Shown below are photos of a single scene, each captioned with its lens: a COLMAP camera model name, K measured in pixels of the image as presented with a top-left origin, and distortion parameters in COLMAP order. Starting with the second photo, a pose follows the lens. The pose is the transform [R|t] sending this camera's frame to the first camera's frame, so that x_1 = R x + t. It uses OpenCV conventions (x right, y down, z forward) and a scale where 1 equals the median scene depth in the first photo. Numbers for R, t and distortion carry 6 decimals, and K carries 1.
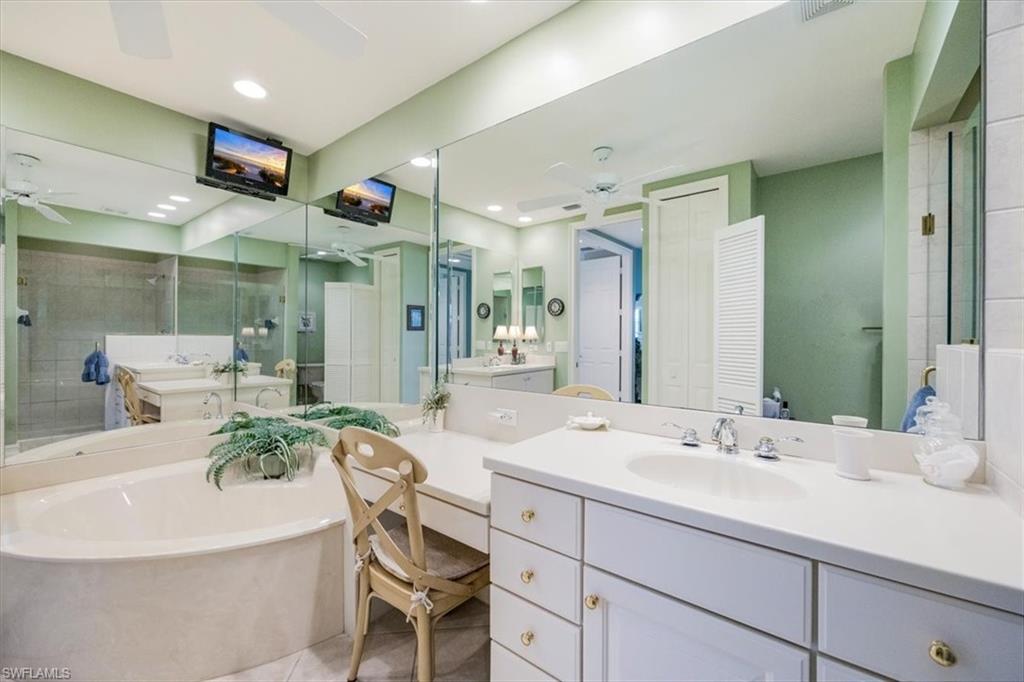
lens RADIAL K [[394.0, 0, 512.0], [0, 394.0, 341.0], [0, 0, 1]] dist [-0.000299, 0.000004]
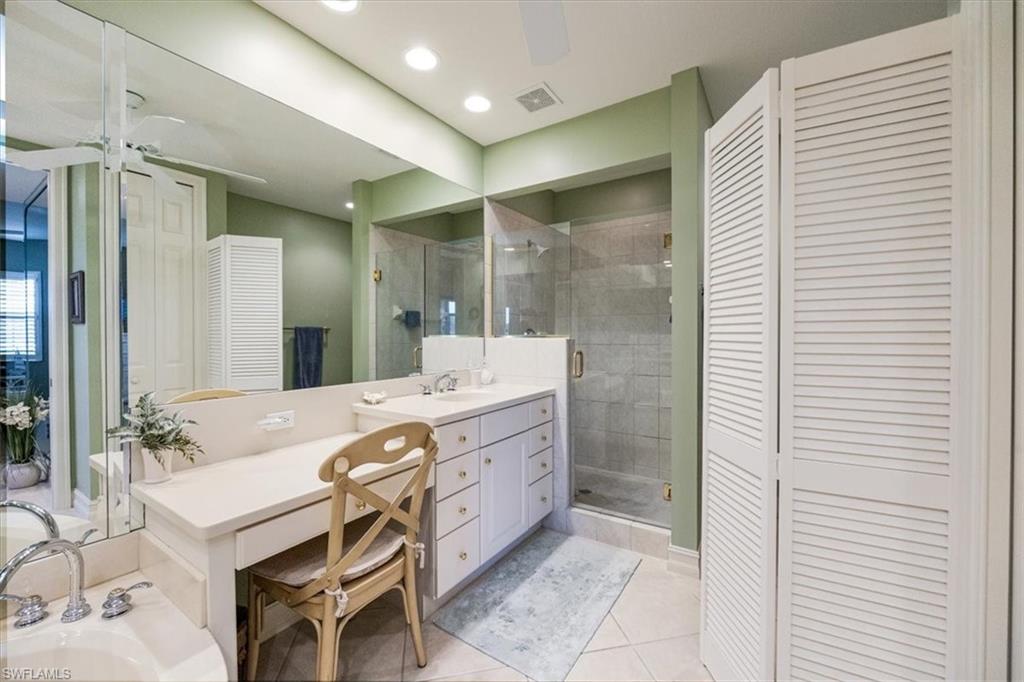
lens RADIAL K [[404.1, 0, 508.9], [0, 404.1, 340.1], [0, 0, 1]] dist [-0.002163, -0.000041]
pose [[-0.043253, -0.003749, 0.999057, -0.359280], [0.017604, 0.999835, 0.004514, 0.003239], [-0.998909, 0.017782, -0.043180, 0.184261]]
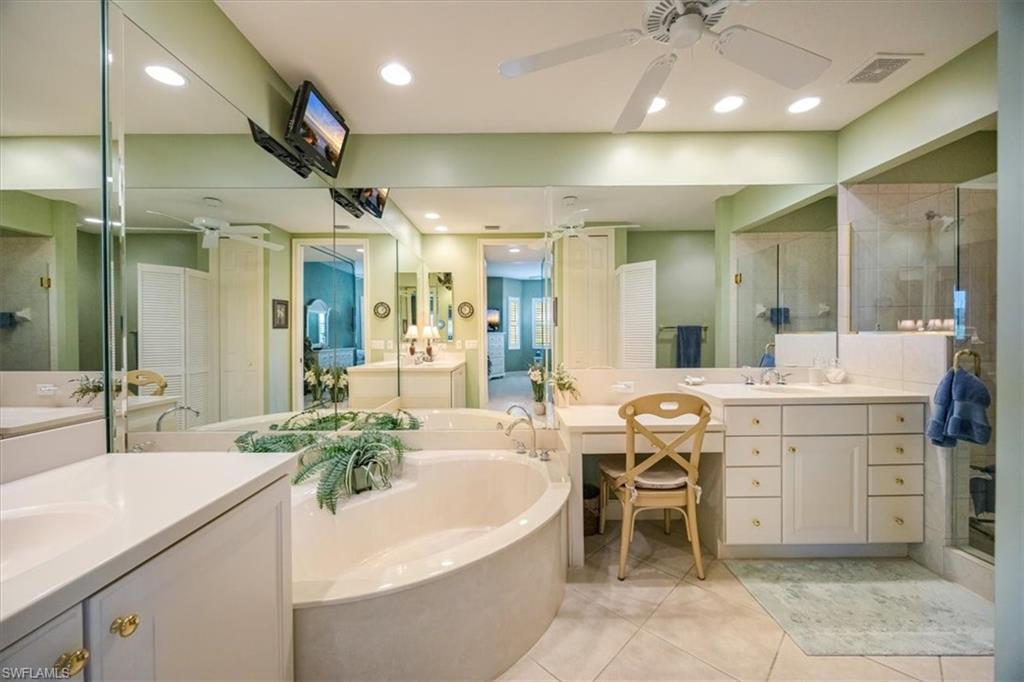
lens RADIAL K [[375.4, 0, 514.4], [0, 375.4, 335.7], [0, 0, 1]] dist [-0.011353, 0.000066]
pose [[0.802745, -0.001596, 0.596320, -0.429857], [0.012228, 0.999830, -0.013785, 0.005753], [-0.596196, 0.018357, 0.802629, 0.045631]]
